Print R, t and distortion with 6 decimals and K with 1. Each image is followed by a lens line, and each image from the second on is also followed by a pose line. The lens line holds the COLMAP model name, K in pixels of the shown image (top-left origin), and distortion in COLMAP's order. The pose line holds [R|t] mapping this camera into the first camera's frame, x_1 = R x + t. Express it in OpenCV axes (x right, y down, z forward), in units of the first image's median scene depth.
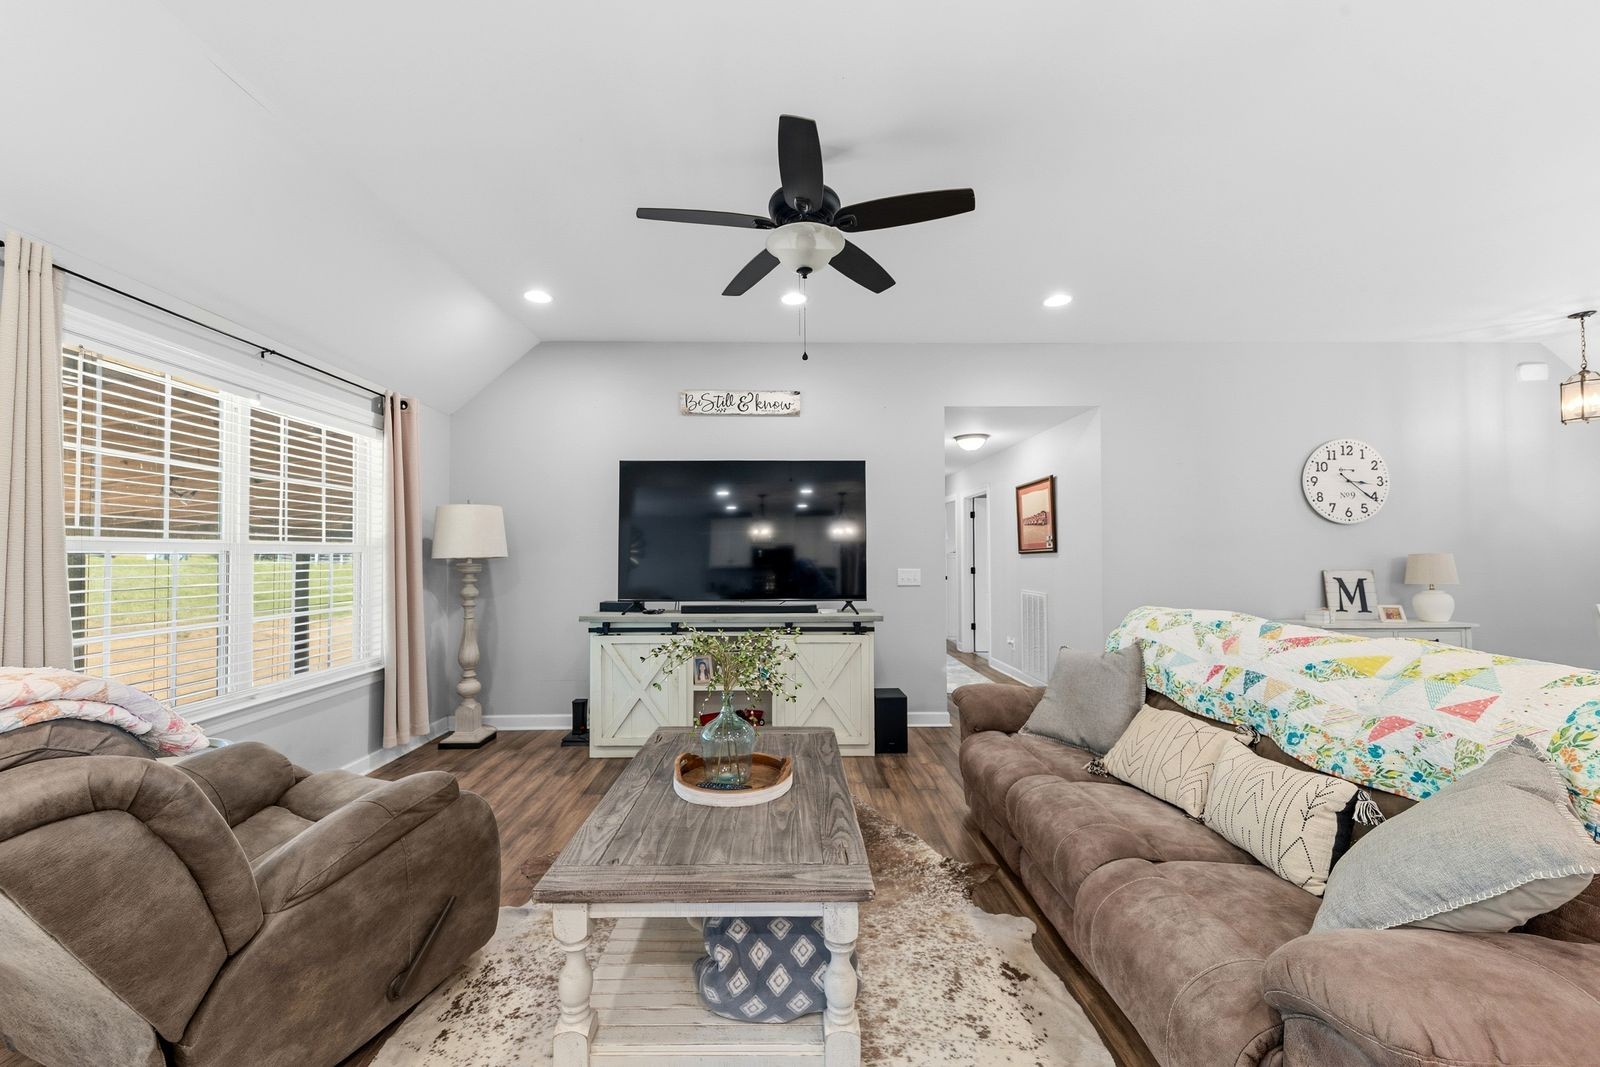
lens RADIAL K [[604.4, 0, 800.0], [0, 604.4, 533.5], [0, 0, 1]] dist [0.012675, -0.004722]
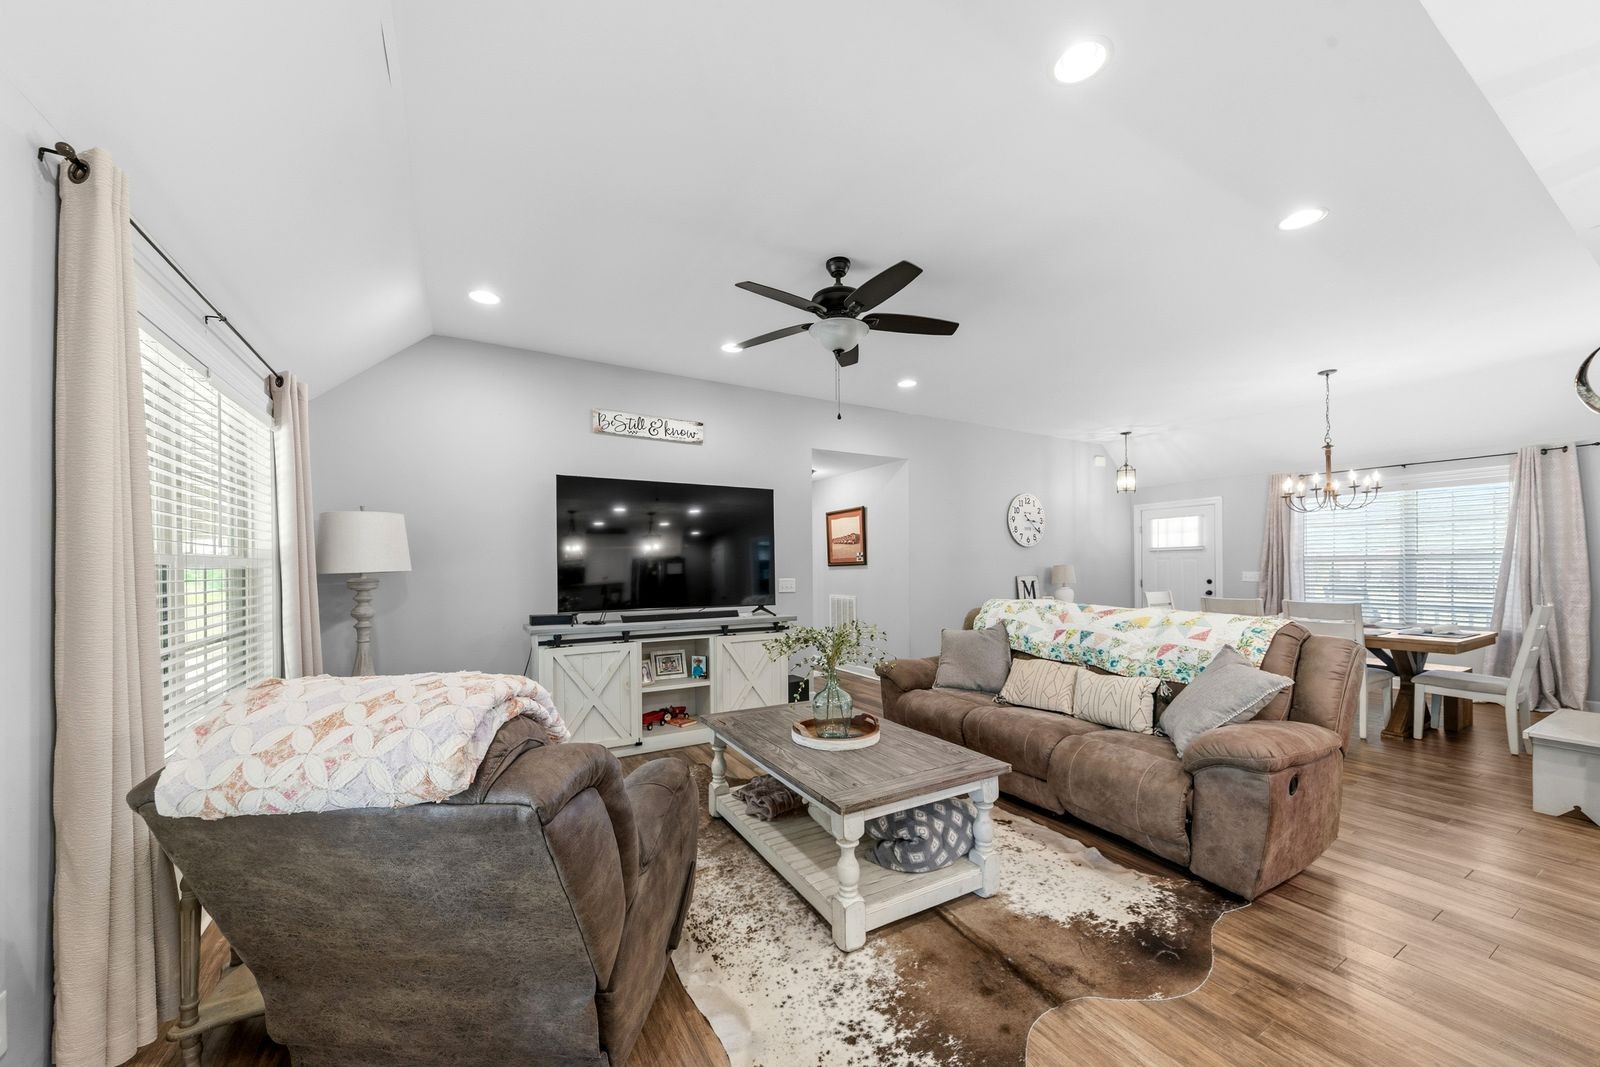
lens RADIAL K [[574.8, 0, 800.7], [0, 574.8, 556.0], [0, 0, 1]] dist [0.012860, -0.000006]
pose [[0.873383, 0.005585, 0.487001, -0.438971], [-0.012668, 0.999856, 0.011253, -0.001147], [-0.486869, -0.015997, 0.873329, -0.039254]]
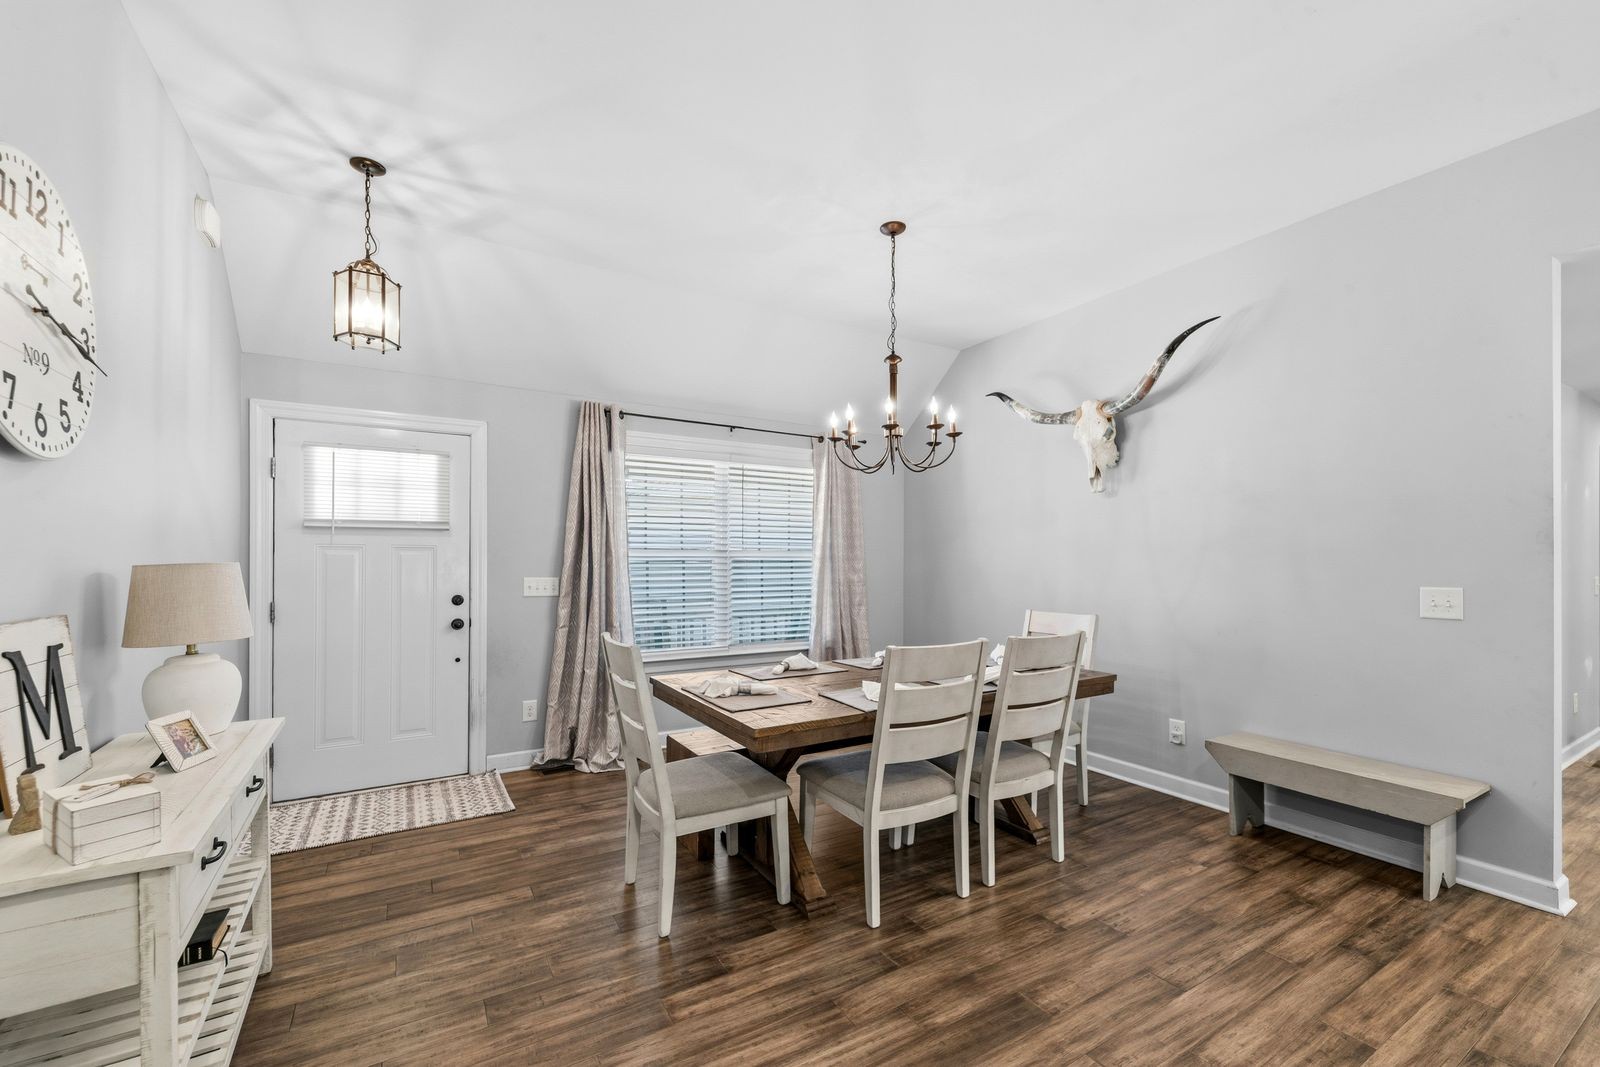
lens RADIAL K [[649.4, 0, 824.3], [0, 649.4, 557.4], [0, 0, 1]] dist [-0.031089, 0.000337]
pose [[-0.513525, 0.007822, 0.858039, 0.565232], [-0.030230, 0.999173, -0.027201, 0.033434], [-0.857542, -0.039907, -0.512864, 1.016332]]
